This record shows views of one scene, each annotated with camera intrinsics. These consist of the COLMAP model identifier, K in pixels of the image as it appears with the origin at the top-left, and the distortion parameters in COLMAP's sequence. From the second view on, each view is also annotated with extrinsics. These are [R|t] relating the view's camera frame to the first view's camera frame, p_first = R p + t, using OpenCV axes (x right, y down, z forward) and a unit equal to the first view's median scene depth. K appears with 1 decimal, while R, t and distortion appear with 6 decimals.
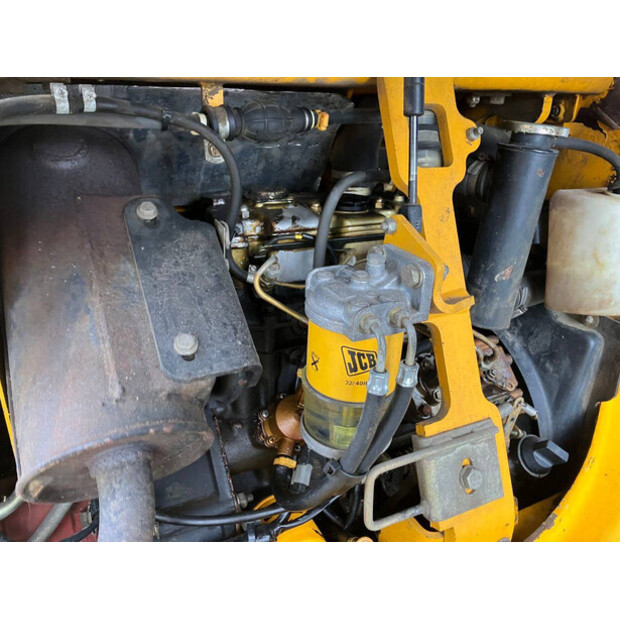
lens RADIAL K [[517.9, 0, 310.0], [0, 517.9, 310.0], [0, 0, 1]] dist [0.017611, -0.018262]
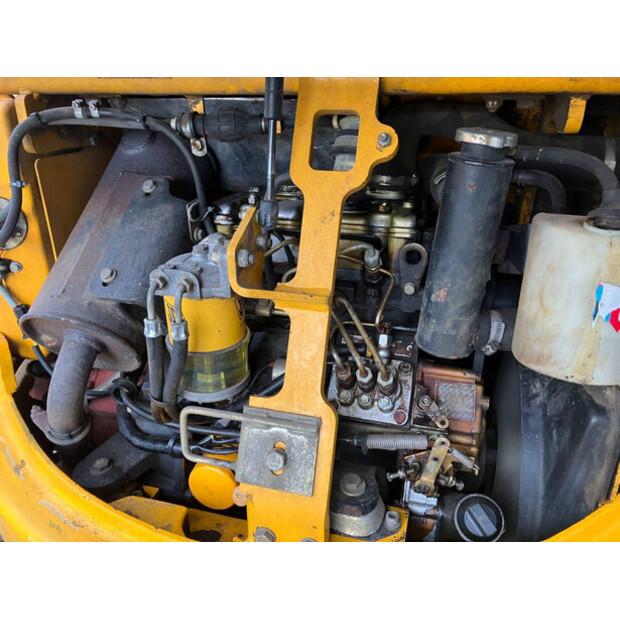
lens RADIAL K [[517.9, 0, 310.0], [0, 517.9, 310.0], [0, 0, 1]] dist [0.017611, -0.018262]
pose [[0.745852, 0.235818, -0.622973, 0.885695], [-0.237789, 0.967876, 0.081686, -0.073699], [0.622223, 0.087211, 0.777967, 0.171418]]
